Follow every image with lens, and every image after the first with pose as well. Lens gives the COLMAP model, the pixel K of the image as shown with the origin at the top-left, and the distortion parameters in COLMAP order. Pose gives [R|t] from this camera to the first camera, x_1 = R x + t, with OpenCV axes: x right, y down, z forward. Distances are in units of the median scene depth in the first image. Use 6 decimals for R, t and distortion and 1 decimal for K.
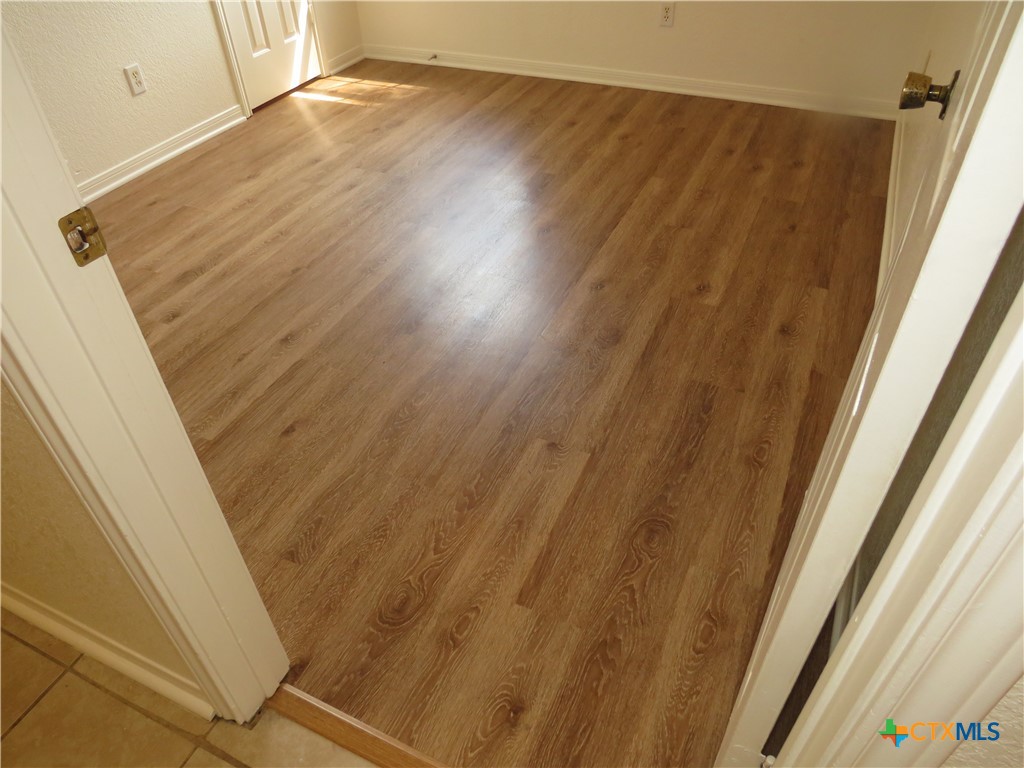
lens RADIAL K [[721.8, 0, 507.7], [0, 721.8, 382.3], [0, 0, 1]] dist [-0.032341, 0.015354]
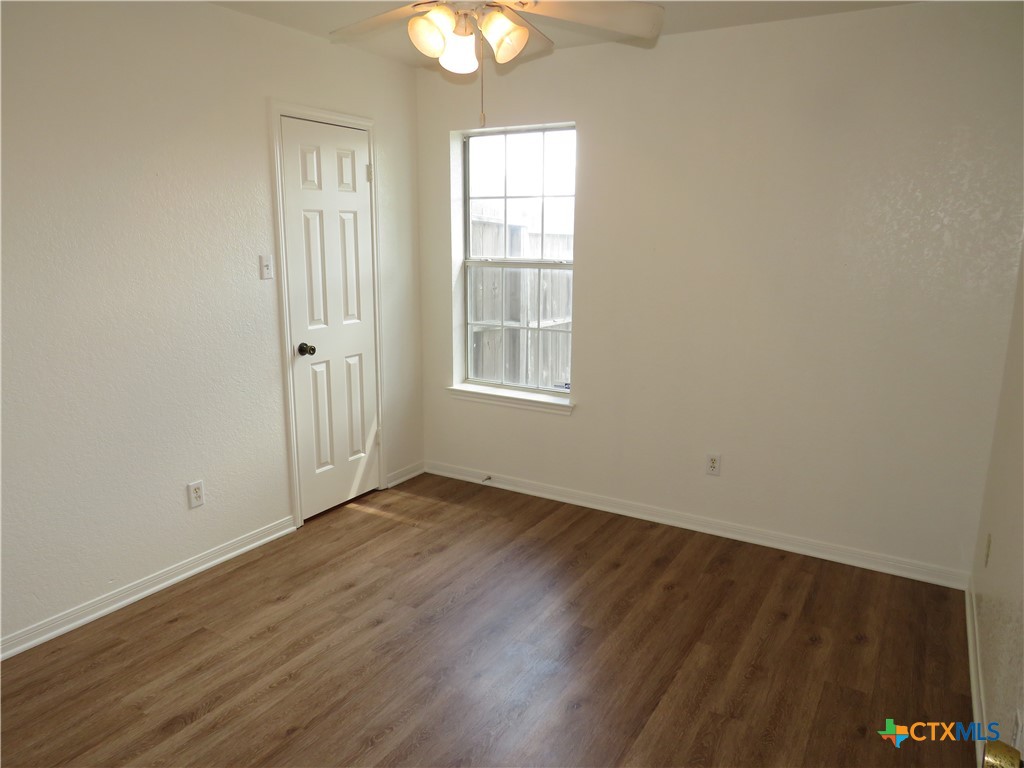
lens RADIAL K [[721.8, 0, 509.6], [0, 721.8, 390.6], [0, 0, 1]] dist [-0.032341, 0.015354]
pose [[0.993602, 0.061431, -0.094773, 0.027571], [-0.098734, 0.879902, -0.464784, -0.115460], [0.054839, 0.471167, 0.880338, 0.025201]]
